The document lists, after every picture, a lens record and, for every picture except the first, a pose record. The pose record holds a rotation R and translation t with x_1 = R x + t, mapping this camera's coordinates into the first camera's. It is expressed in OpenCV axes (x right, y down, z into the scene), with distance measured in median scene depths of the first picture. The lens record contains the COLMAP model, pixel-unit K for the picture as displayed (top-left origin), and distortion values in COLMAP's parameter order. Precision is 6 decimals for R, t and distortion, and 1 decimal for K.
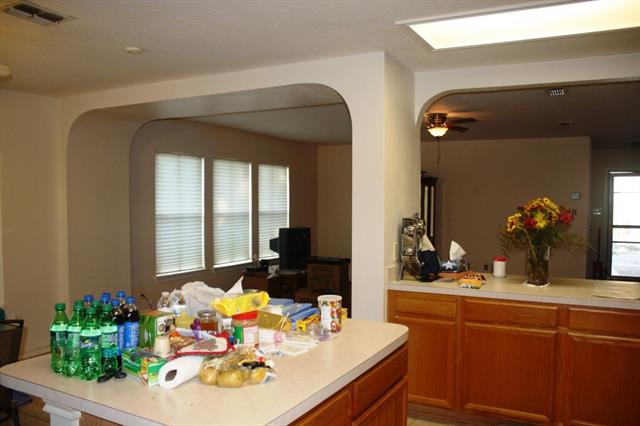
lens RADIAL K [[537.3, 0, 321.1], [0, 537.3, 212.5], [0, 0, 1]] dist [-0.124565, 0.057895]
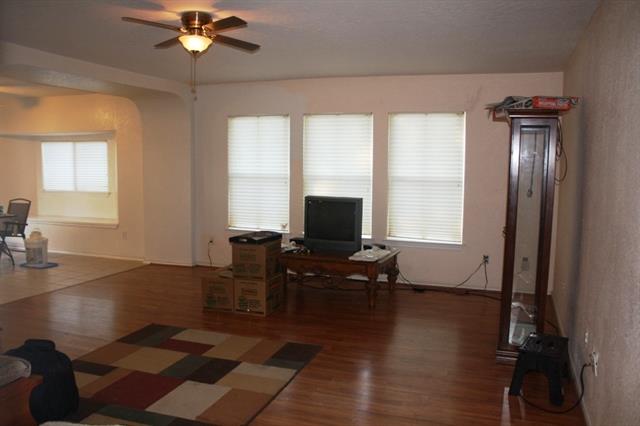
lens RADIAL K [[537.3, 0, 319.6], [0, 537.3, 218.8], [0, 0, 1]] dist [-0.124565, 0.057895]
pose [[0.131040, 0.100171, -0.986303, 0.767825], [-0.036717, 0.994690, 0.096144, -0.014574], [0.990697, 0.023616, 0.134022, 0.959334]]
